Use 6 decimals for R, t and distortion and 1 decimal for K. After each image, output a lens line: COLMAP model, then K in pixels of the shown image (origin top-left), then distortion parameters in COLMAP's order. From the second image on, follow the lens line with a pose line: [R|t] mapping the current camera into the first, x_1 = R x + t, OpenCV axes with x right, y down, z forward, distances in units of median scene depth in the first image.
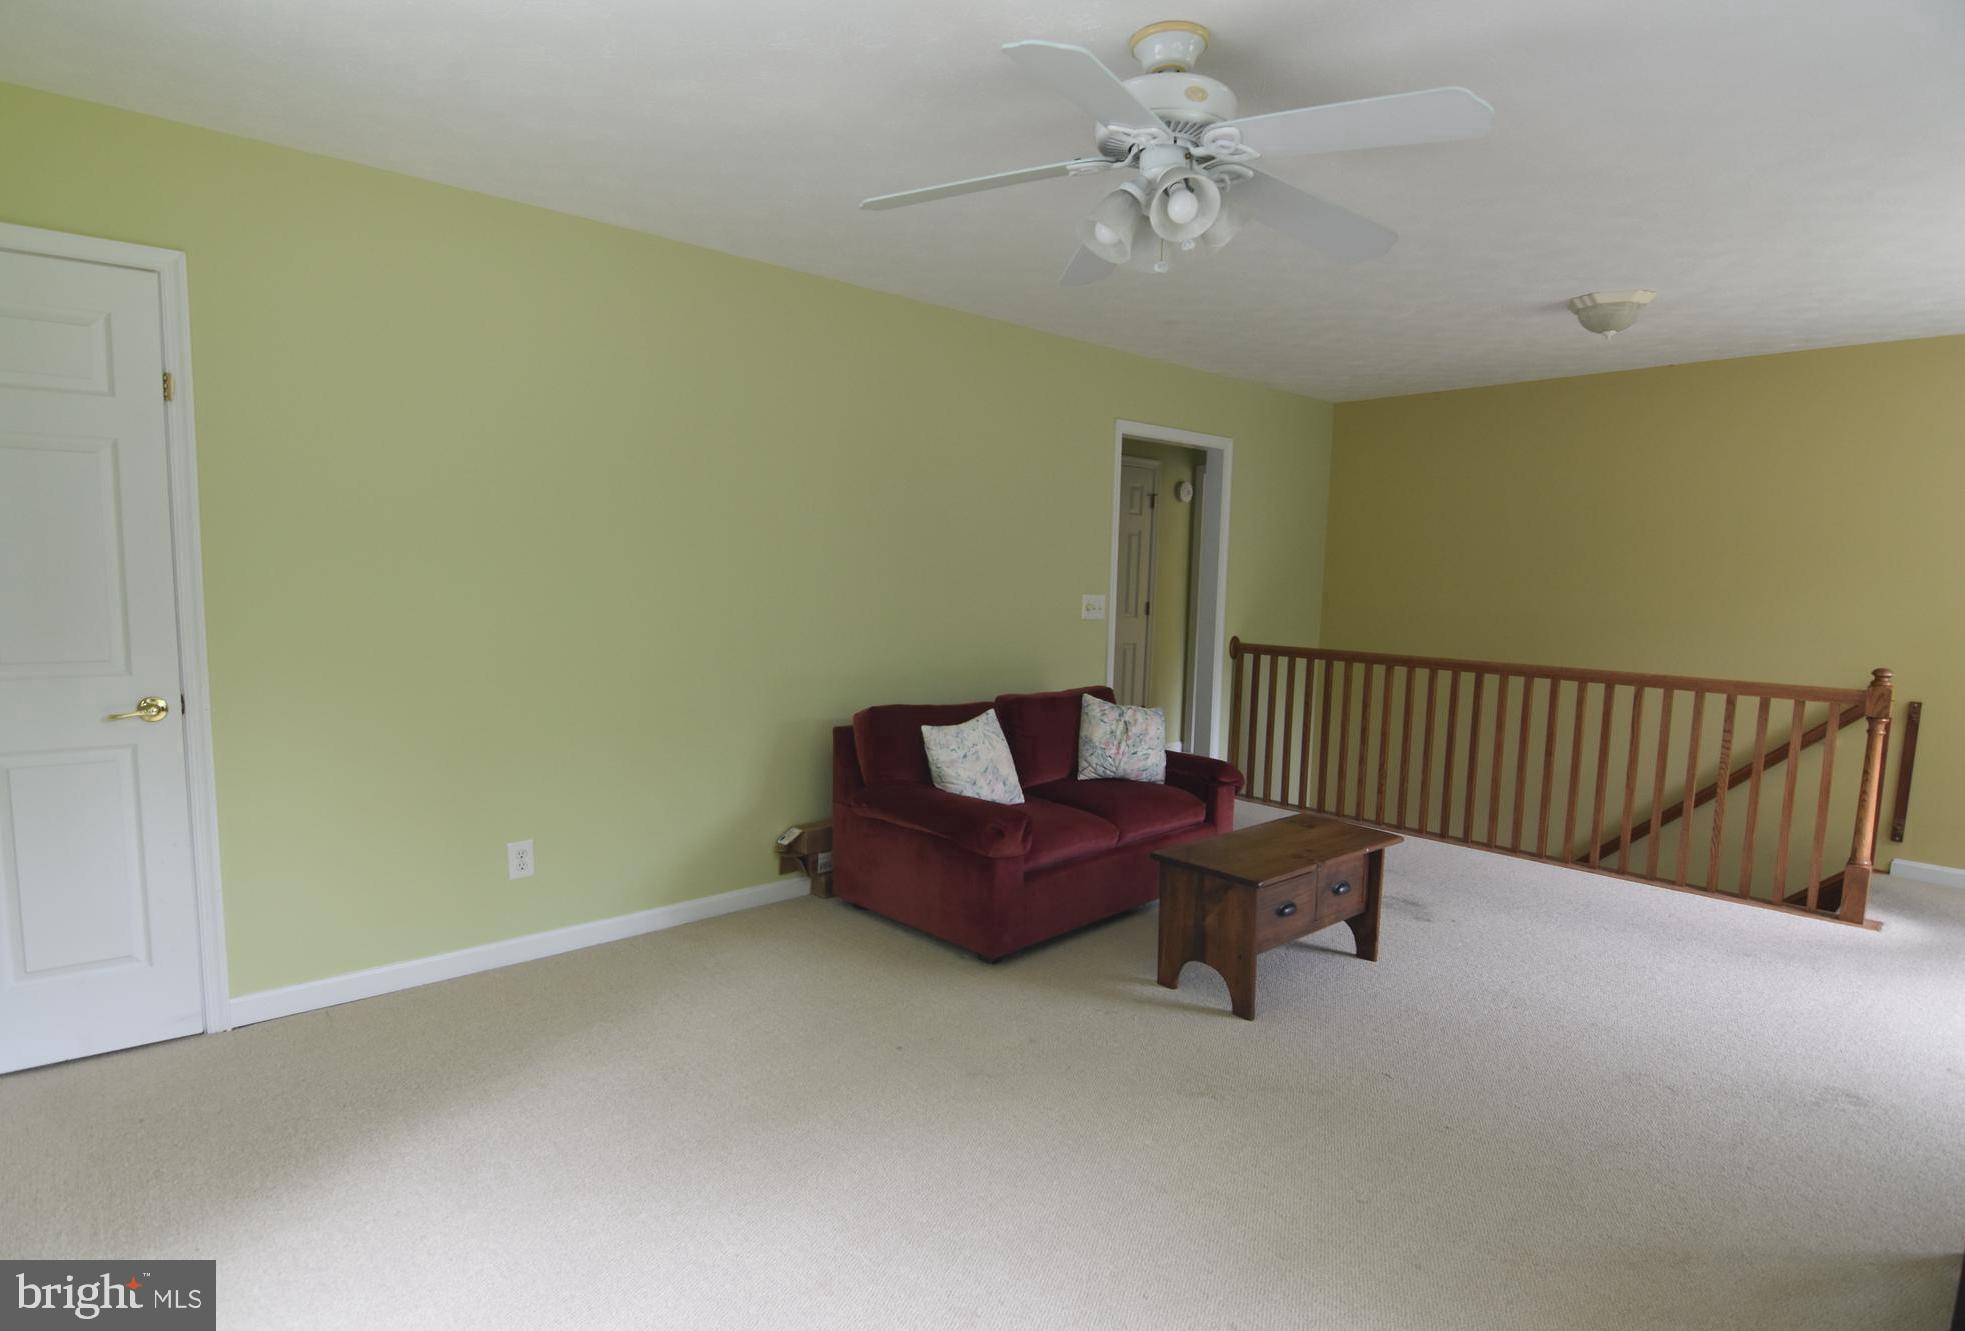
lens RADIAL K [[973.8, 0, 978.1], [0, 973.8, 675.0], [0, 0, 1]] dist [-0.006890, -0.001165]
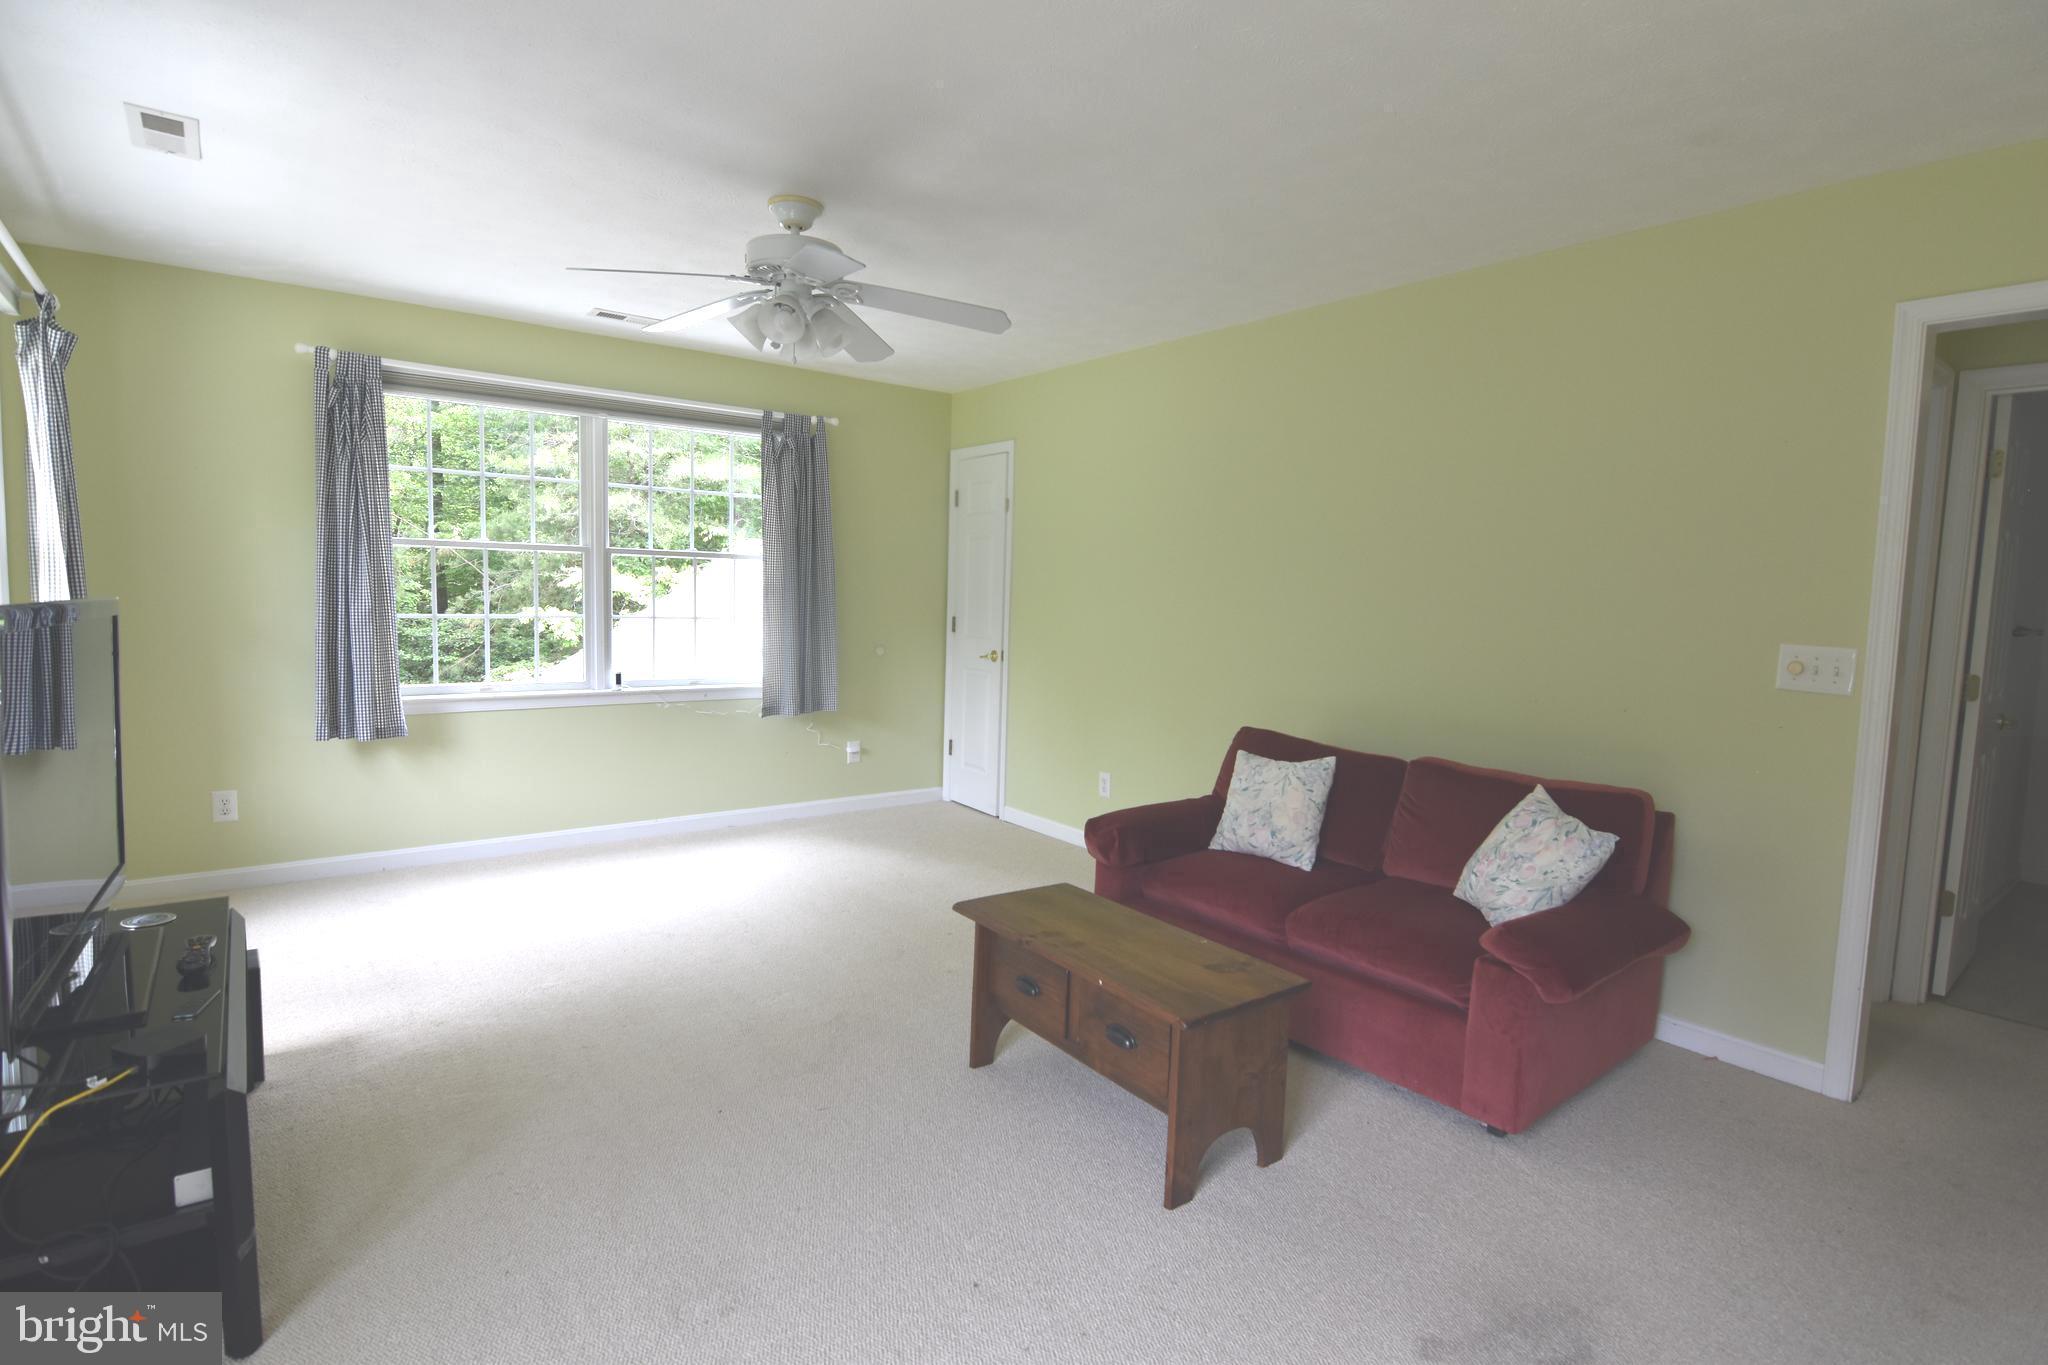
lens RADIAL K [[1014.9, 0, 1020.0], [0, 1014.9, 673.5], [0, 0, 1]] dist [-0.006890, -0.001165]
pose [[-0.061151, 0.067085, -0.995872, 0.954006], [-0.131270, 0.988532, 0.074651, -0.070206], [0.989459, 0.135293, -0.051643, 0.813801]]
